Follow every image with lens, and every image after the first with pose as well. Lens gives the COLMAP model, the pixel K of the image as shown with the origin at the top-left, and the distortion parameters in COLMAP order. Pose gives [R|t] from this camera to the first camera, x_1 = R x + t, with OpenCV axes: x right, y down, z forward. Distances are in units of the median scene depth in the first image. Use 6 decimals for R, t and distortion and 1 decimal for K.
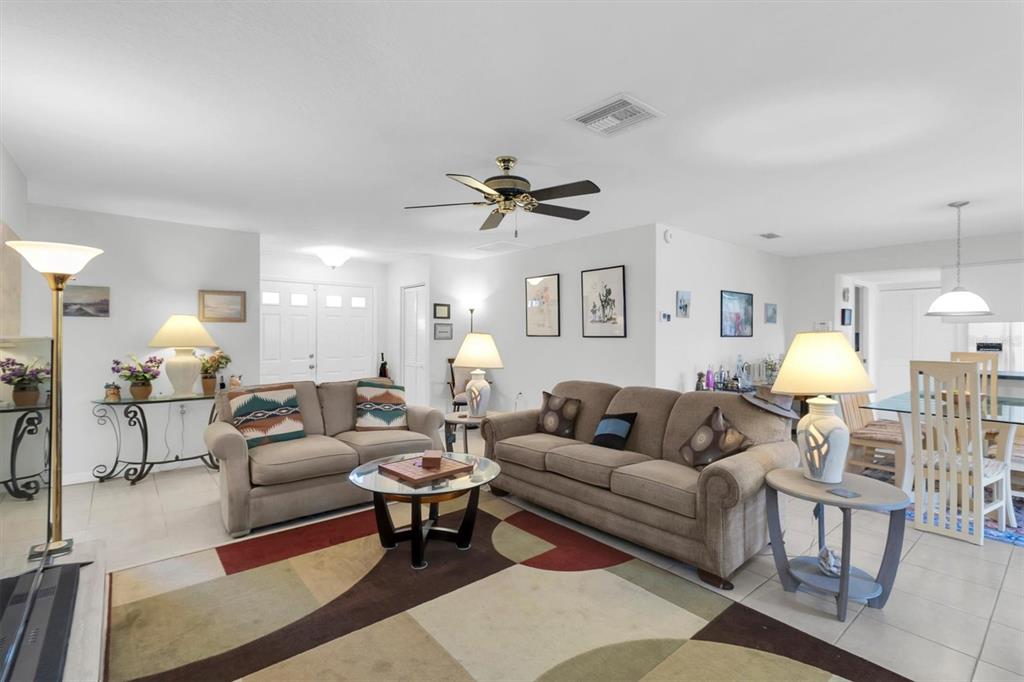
lens RADIAL K [[470.6, 0, 521.7], [0, 470.6, 337.4], [0, 0, 1]] dist [-0.000860, -0.001073]
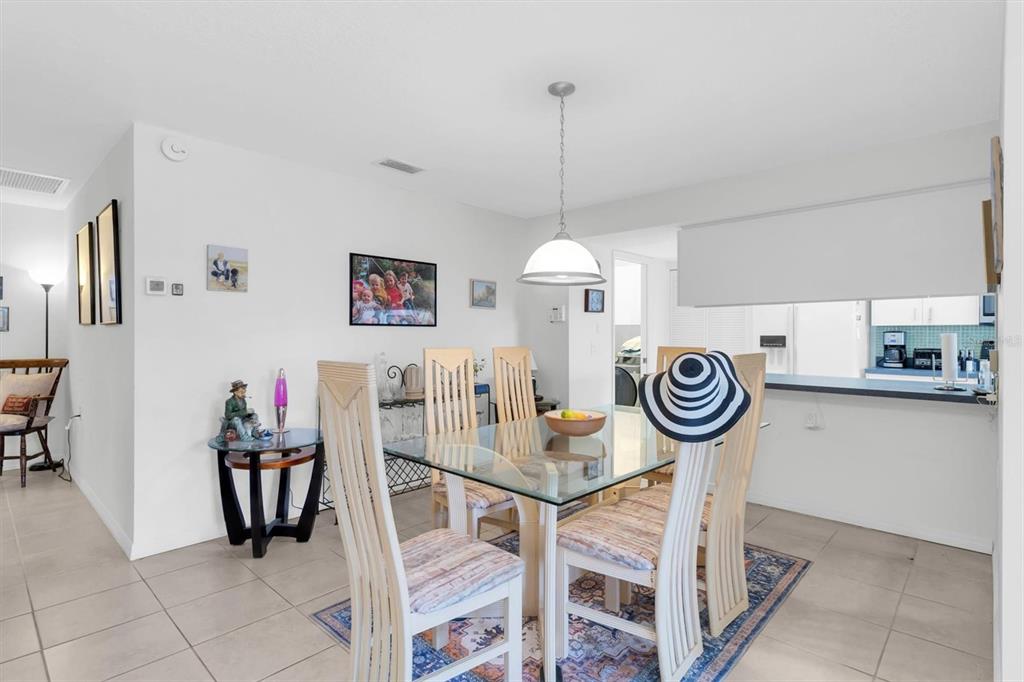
lens RADIAL K [[522.0, 0, 514.4], [0, 522.0, 336.1], [0, 0, 1]] dist [0.006081, 0.001460]
pose [[0.993363, 0.000072, 0.115026, 0.621071], [0.000285, 0.999995, -0.003086, 0.018070], [-0.115025, 0.003099, 0.993358, 0.281684]]
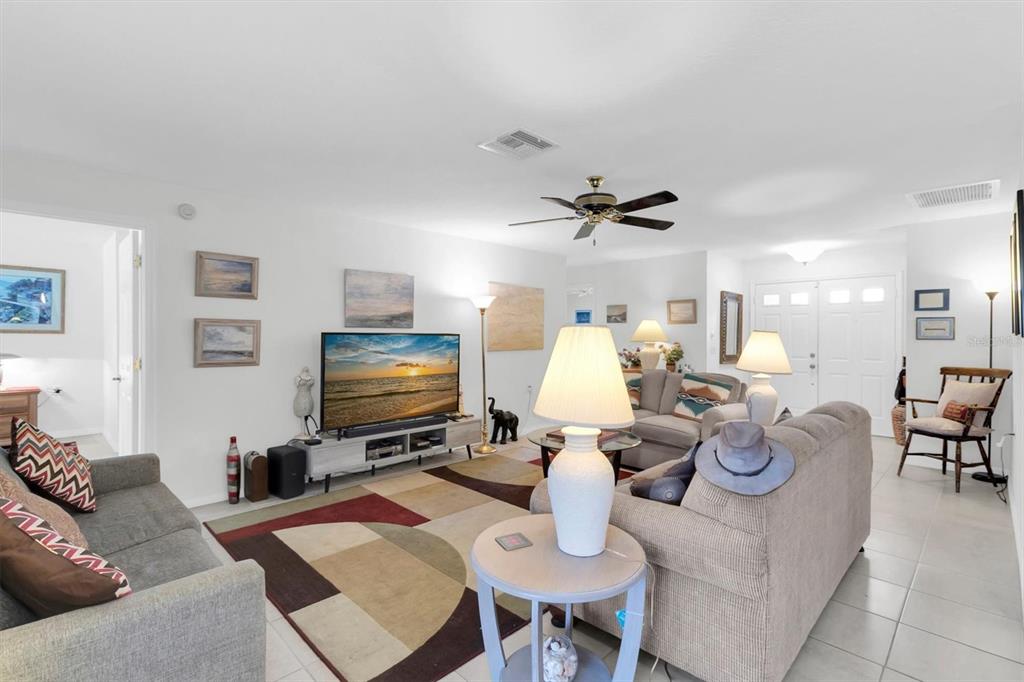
lens RADIAL K [[470.6, 0, 517.4], [0, 470.6, 338.2], [0, 0, 1]] dist [-0.000860, -0.001073]
pose [[0.084007, 0.007555, -0.996436, 0.646416], [-0.006686, 0.999953, 0.007018, 0.001649], [0.996443, 0.006072, 0.084054, 0.427571]]
